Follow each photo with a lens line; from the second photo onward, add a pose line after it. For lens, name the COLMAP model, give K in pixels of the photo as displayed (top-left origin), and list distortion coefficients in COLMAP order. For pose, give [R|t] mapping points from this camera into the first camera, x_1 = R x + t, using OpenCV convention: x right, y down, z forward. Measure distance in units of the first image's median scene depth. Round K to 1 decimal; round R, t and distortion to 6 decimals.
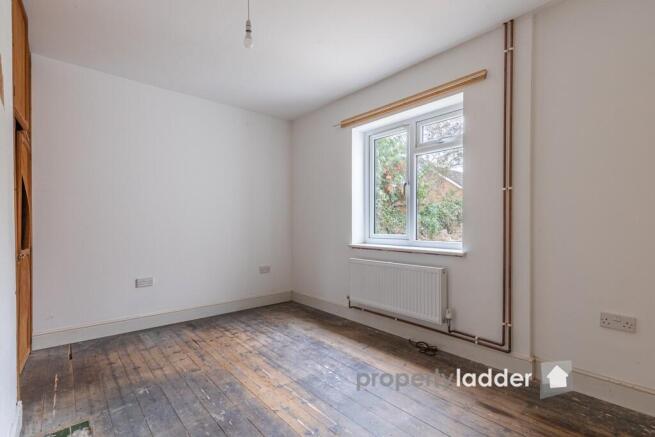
lens RADIAL K [[296.2, 0, 328.2], [0, 296.2, 225.3], [0, 0, 1]] dist [0.004510, 0.000288]
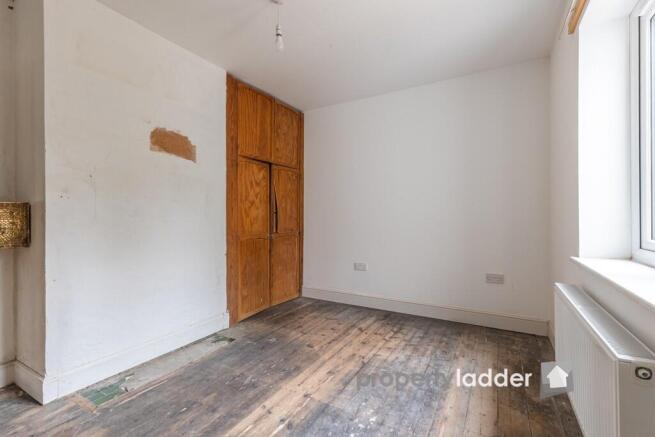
lens RADIAL K [[296.2, 0, 323.3], [0, 296.2, 216.9], [0, 0, 1]] dist [0.004510, 0.000288]
pose [[0.332101, -0.000640, -0.943244, 0.530607], [0.001467, 0.999999, -0.000162, -0.008425], [0.943243, -0.001330, 0.332101, 0.546716]]
